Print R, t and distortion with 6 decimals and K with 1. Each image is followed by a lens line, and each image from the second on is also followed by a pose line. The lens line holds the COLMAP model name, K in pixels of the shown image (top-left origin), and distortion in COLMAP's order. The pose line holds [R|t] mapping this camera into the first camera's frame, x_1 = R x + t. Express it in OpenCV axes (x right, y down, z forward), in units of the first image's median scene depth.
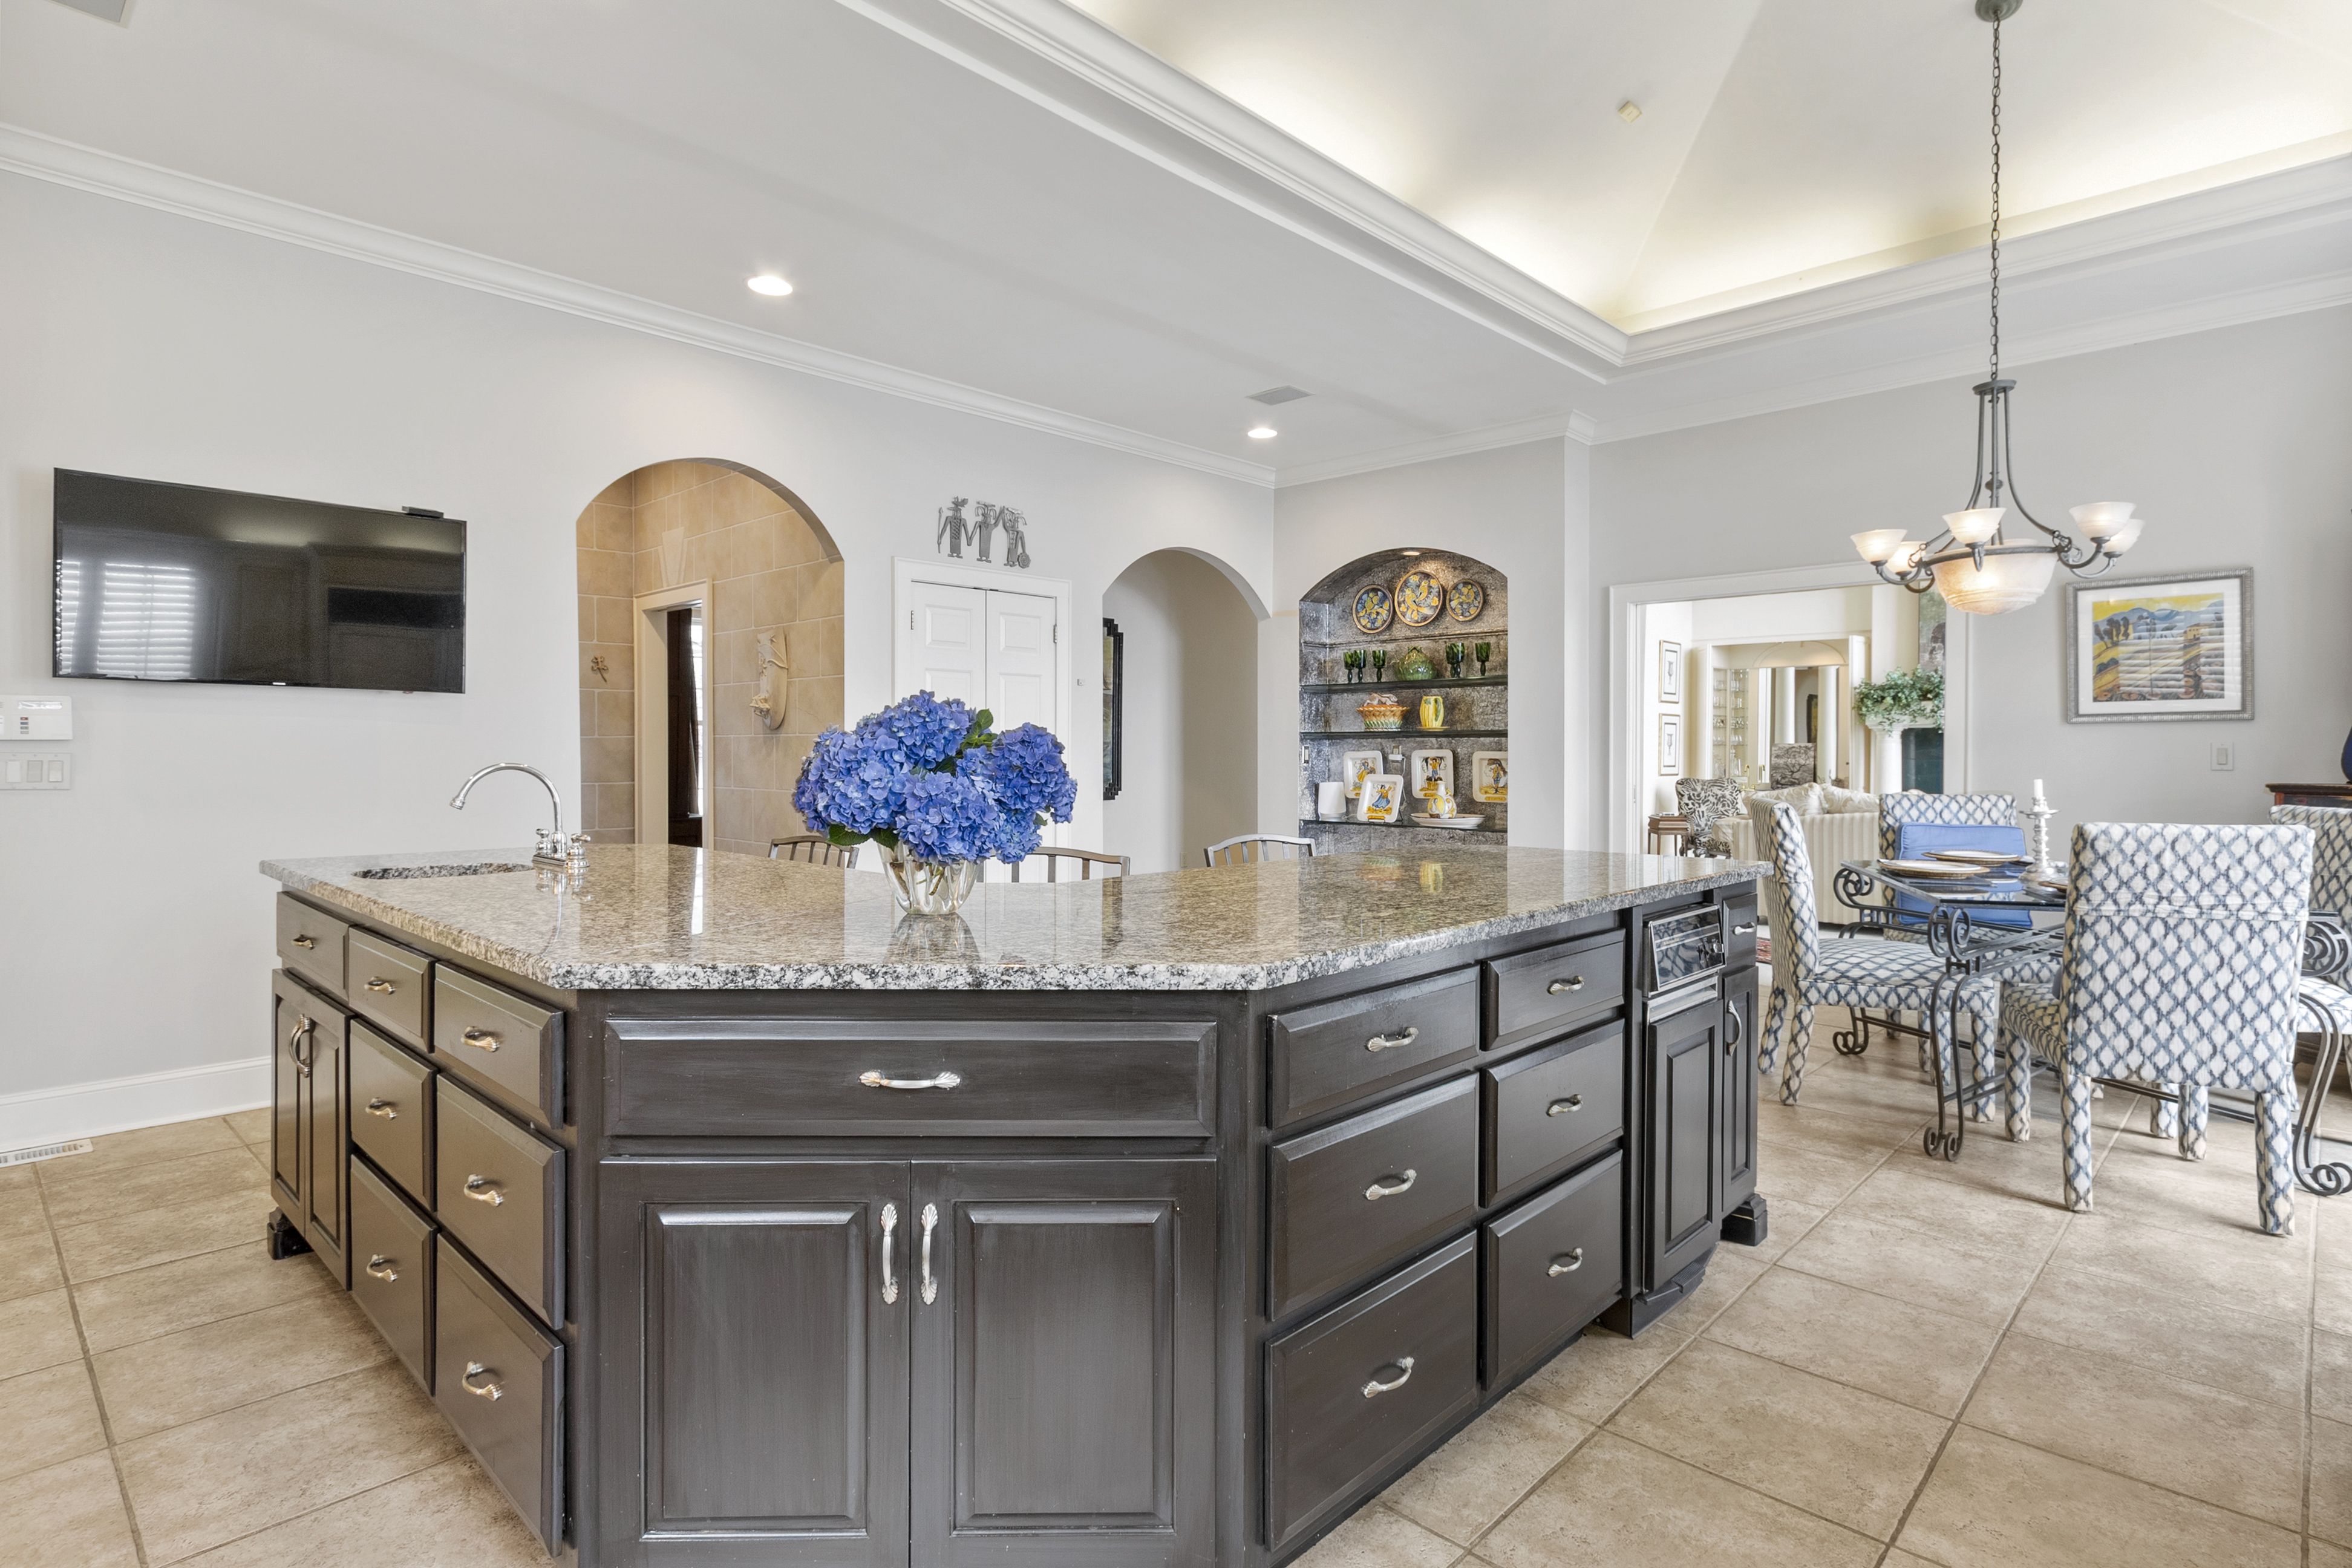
lens RADIAL K [[1201.9, 0, 1183.4], [0, 1201.9, 757.0], [0, 0, 1]] dist [0.003732, -0.002610]
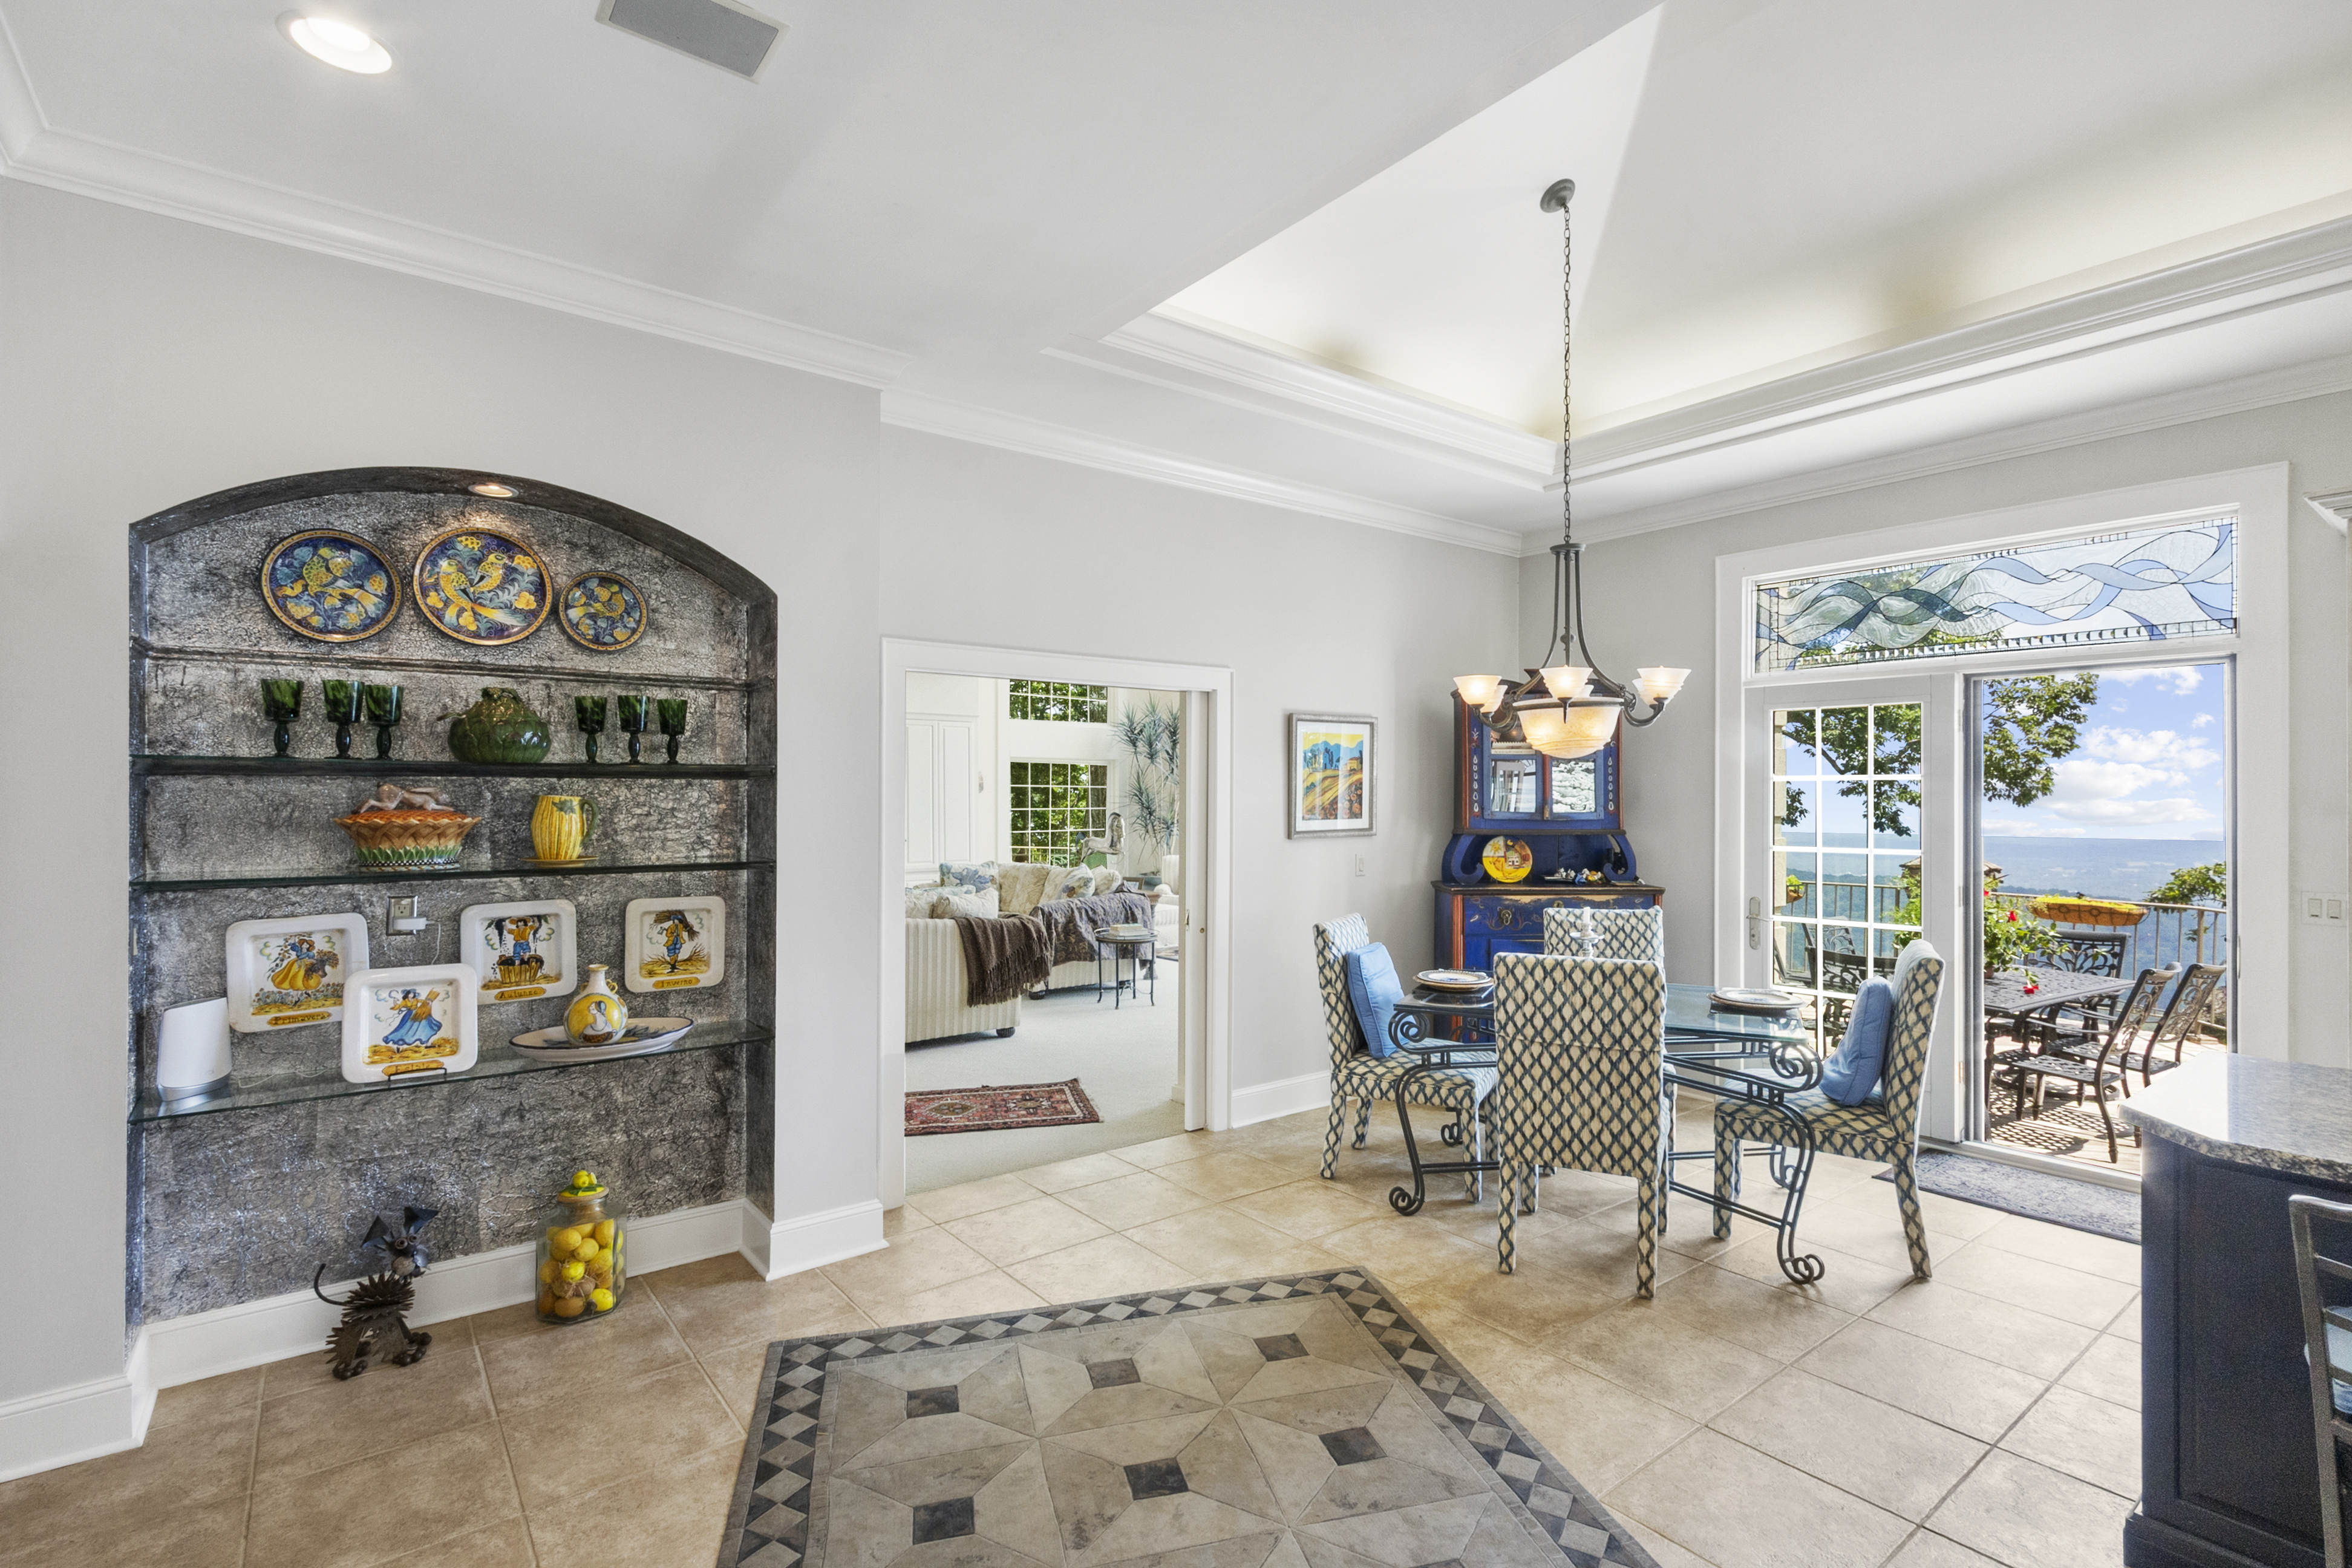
lens RADIAL K [[1086.4, 0, 1182.0], [0, 1086.4, 792.7], [0, 0, 1]] dist [0.003035, 0.000292]
pose [[0.144069, 0.003052, 0.989563, -0.202093], [0.005290, 0.999979, -0.003854, -0.049602], [-0.989553, 0.005790, 0.144050, 0.698534]]
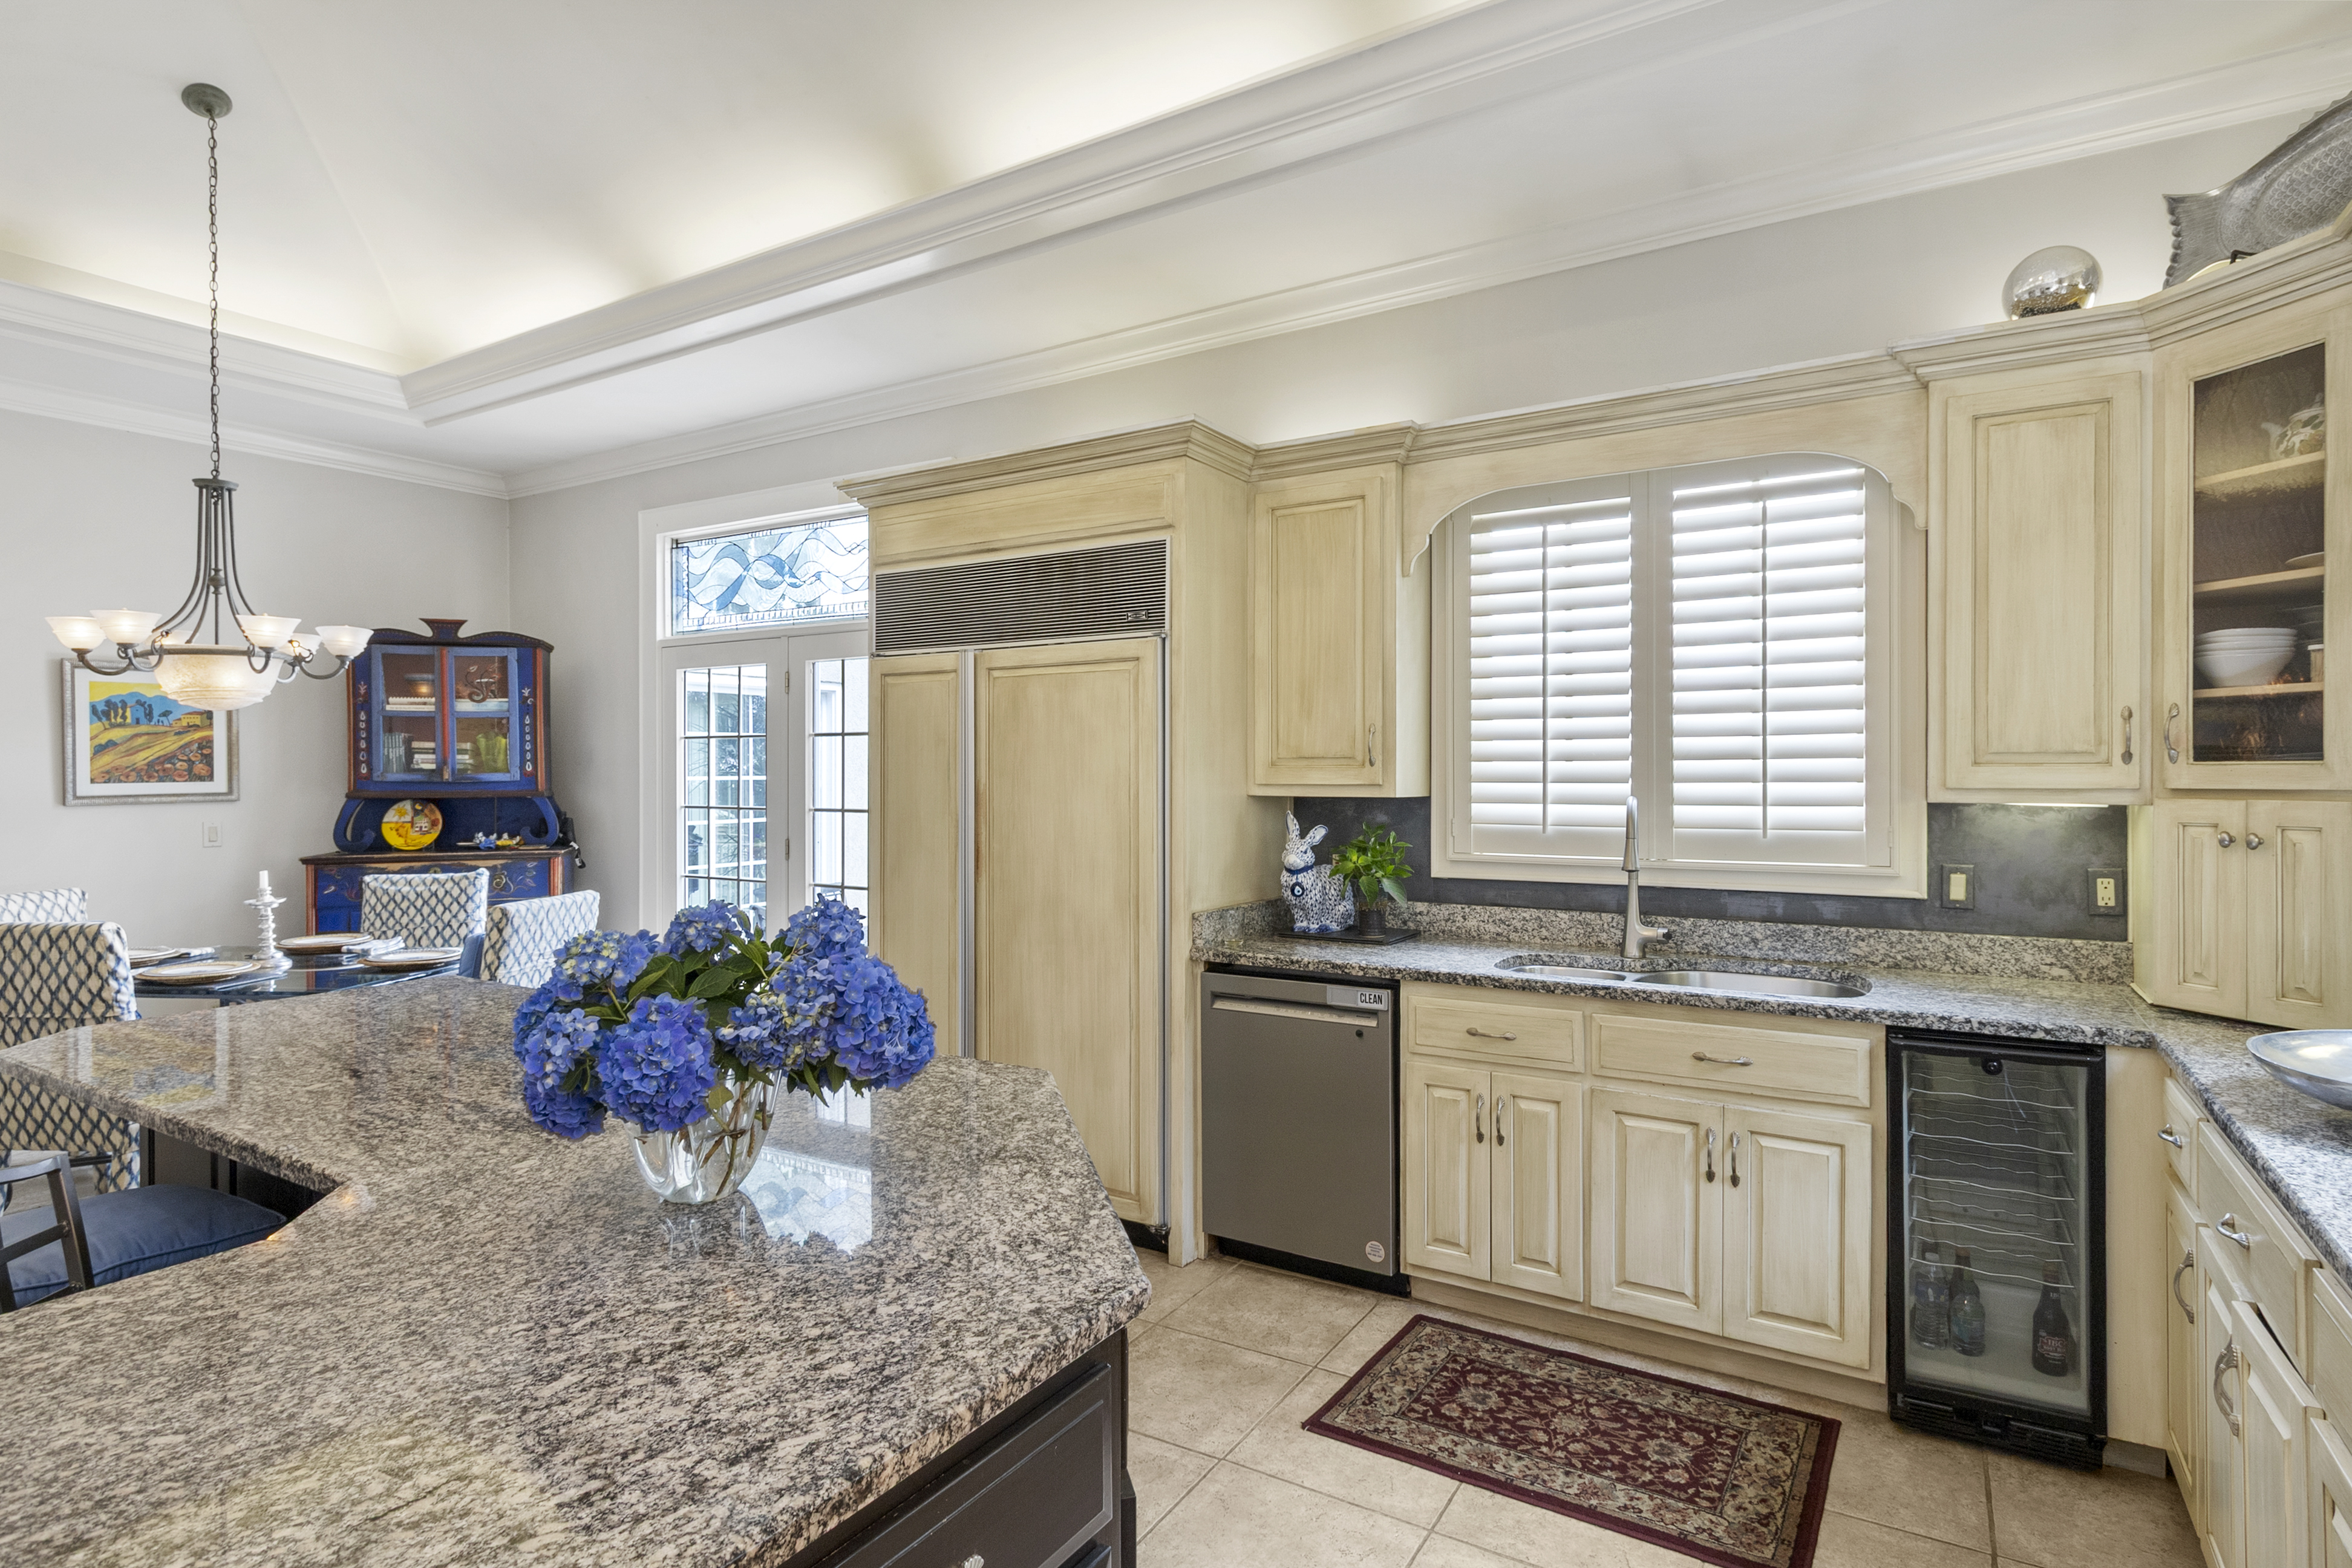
lens RADIAL K [[1199.5, 0, 1223.3], [0, 1199.5, 777.4], [0, 0, 1]] dist [0.001780, -0.000365]
pose [[-0.224090, -0.007245, 0.974542, -0.288894], [0.007207, 0.999933, 0.009091, -0.038200], [-0.974542, 0.009061, -0.224023, 0.233575]]
